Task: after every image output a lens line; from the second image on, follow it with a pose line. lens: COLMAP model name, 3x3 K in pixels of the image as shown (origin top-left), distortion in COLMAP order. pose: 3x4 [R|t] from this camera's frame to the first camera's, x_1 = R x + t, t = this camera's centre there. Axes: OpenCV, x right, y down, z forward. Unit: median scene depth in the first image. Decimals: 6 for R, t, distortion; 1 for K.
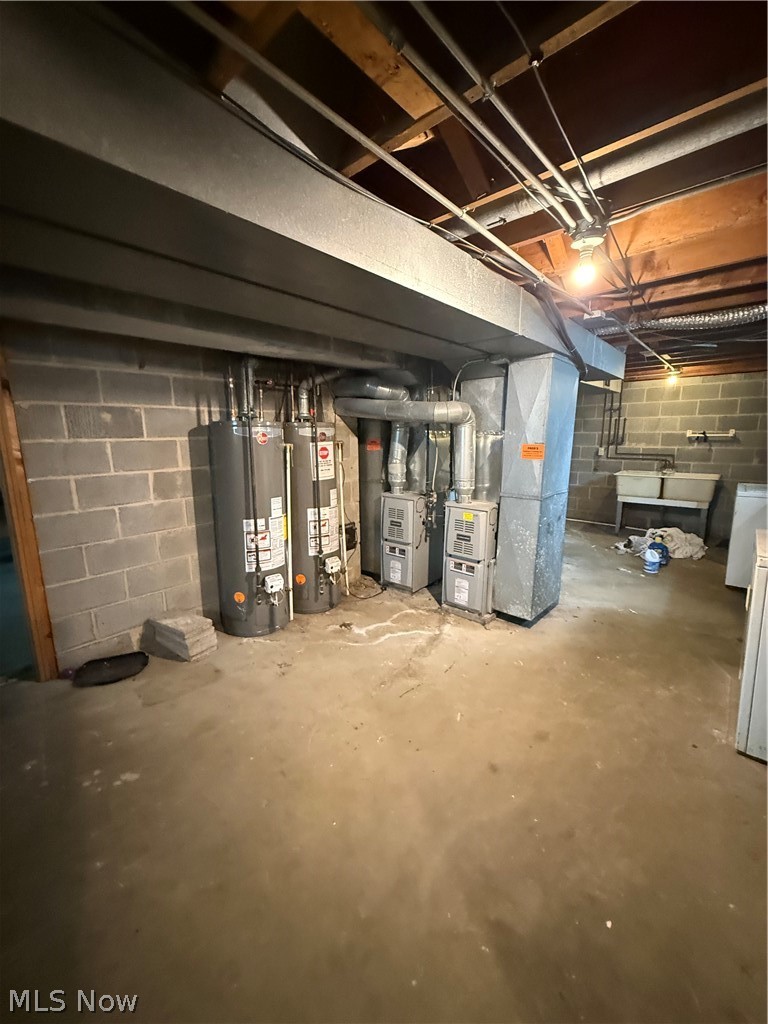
lens RADIAL K [[407.9, 0, 380.0], [0, 407.9, 510.5], [0, 0, 1]] dist [0.000629, 0.000250]
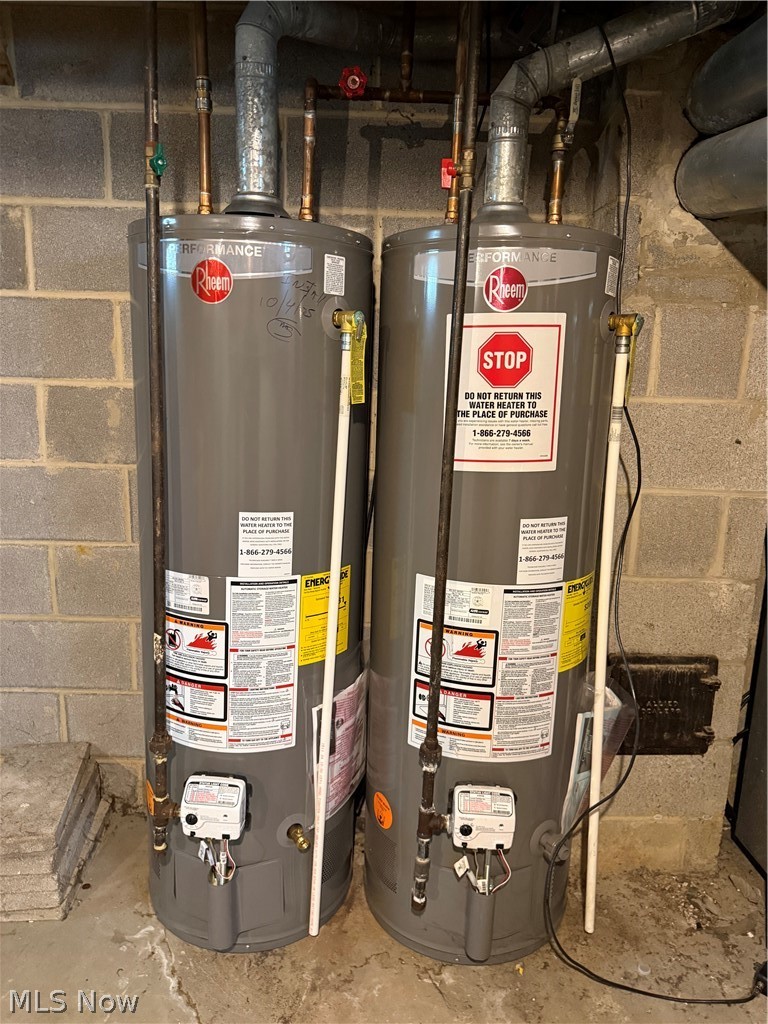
lens RADIAL K [[730.3, 0, 385.3], [0, 730.3, 507.8], [0, 0, 1]] dist [0.019647, -0.008791]
pose [[0.666481, 0.183292, -0.722639, 0.151072], [-0.169162, 0.981204, 0.092860, -0.093799], [0.726077, 0.060354, 0.684960, 0.738814]]
